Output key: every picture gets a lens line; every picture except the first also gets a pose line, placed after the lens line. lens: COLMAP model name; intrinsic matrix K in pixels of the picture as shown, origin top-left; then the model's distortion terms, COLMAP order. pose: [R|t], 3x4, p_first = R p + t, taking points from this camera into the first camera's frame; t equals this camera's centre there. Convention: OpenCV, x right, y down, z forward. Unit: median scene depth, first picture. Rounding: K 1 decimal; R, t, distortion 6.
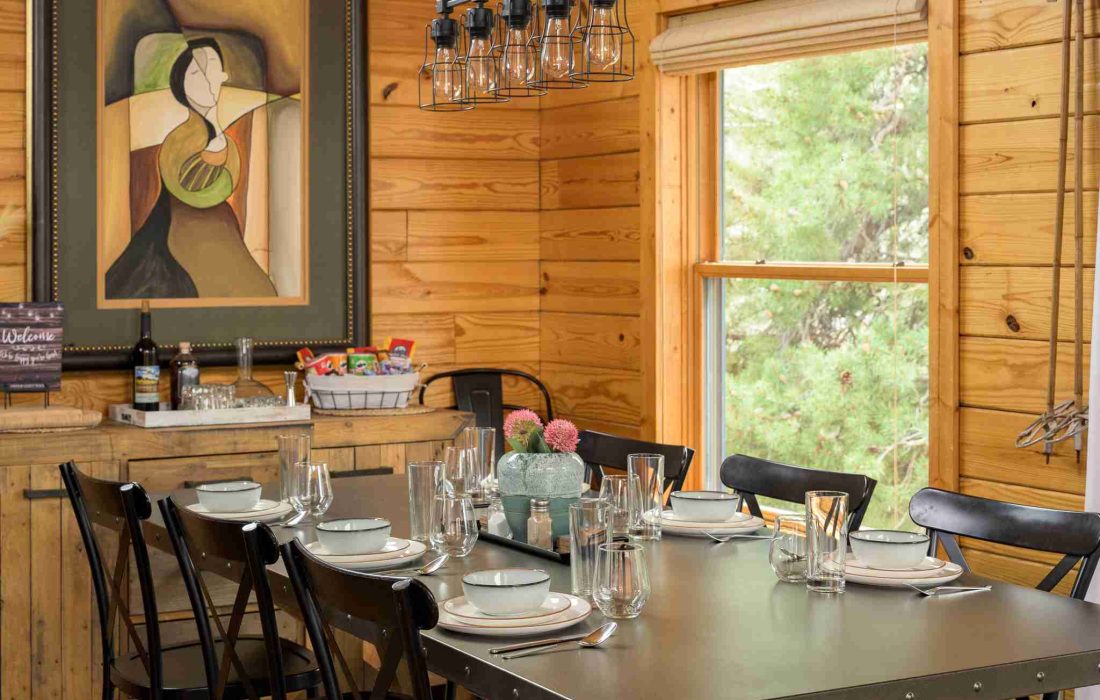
lens RADIAL K [[1868.7, 0, 550.1], [0, 1868.7, 347.0], [0, 0, 1]] dist [-0.124502, 0.000000]
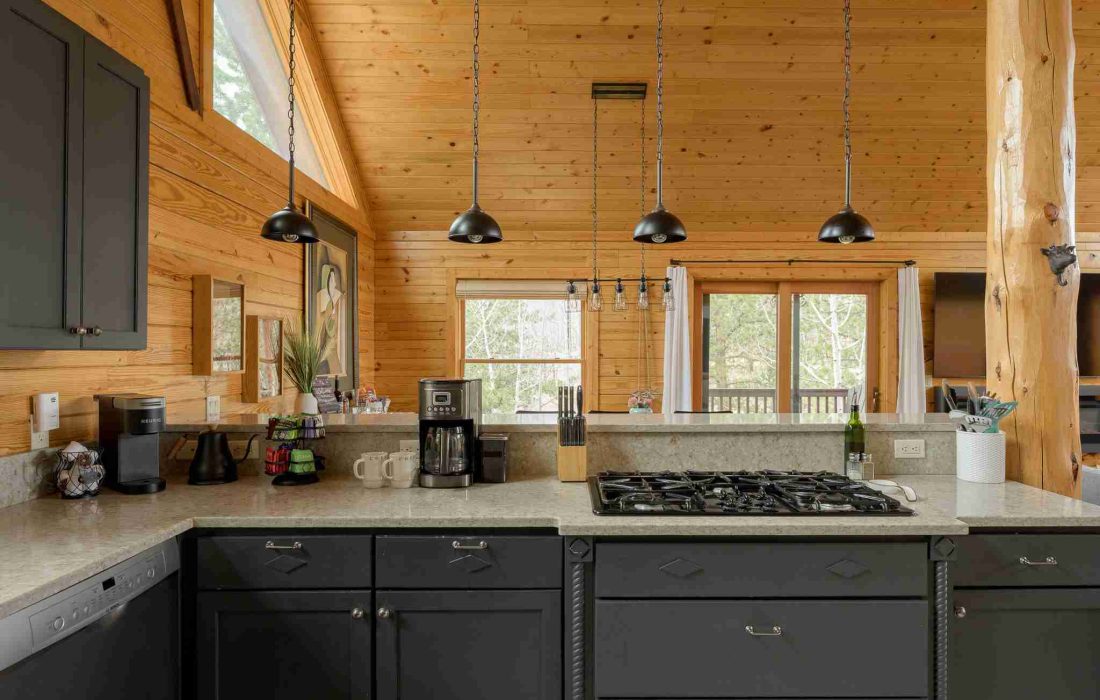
lens RADIAL K [[641.7, 0, 556.9], [0, 641.7, 352.4], [0, 0, 1]] dist [-0.003475, -0.002767]
pose [[0.494747, 0.004085, 0.869027, -0.777172], [0.045378, 0.998503, -0.030527, -0.015367], [-0.867851, 0.054538, 0.493821, 0.325631]]
